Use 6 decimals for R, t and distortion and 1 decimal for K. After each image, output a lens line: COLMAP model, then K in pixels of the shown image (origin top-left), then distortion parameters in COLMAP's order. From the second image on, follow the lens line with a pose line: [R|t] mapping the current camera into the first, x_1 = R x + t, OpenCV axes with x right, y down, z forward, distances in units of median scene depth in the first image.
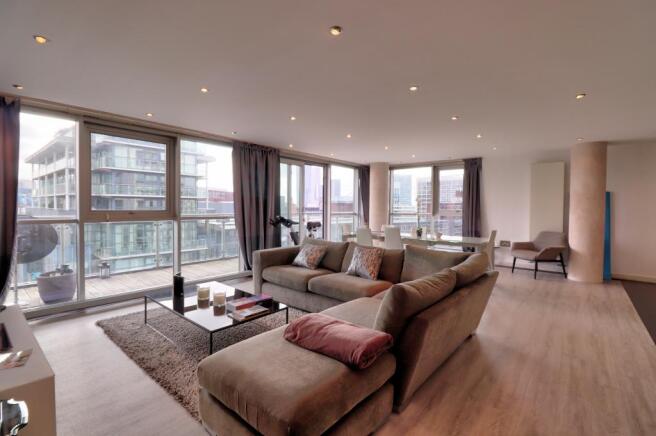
lens RADIAL K [[312.2, 0, 331.1], [0, 312.2, 213.8], [0, 0, 1]] dist [0.021813, -0.000592]
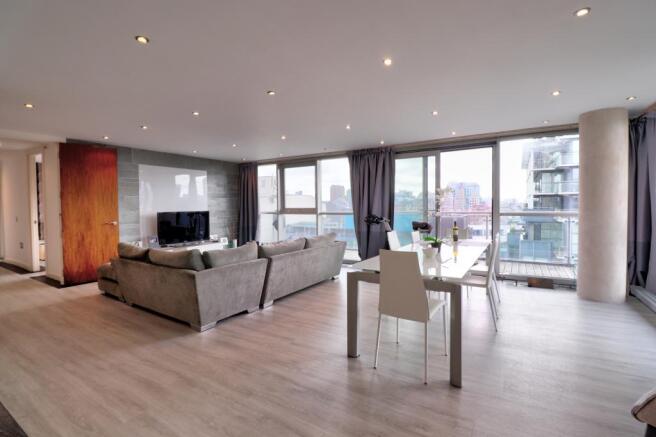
lens RADIAL K [[312.2, 0, 331.1], [0, 312.2, 214.3], [0, 0, 1]] dist [0.021813, -0.000592]
pose [[0.084738, 0.021325, -0.996175, 1.654893], [-0.016277, 0.999667, 0.020015, -0.014562], [0.996270, 0.014519, 0.085057, 1.487847]]
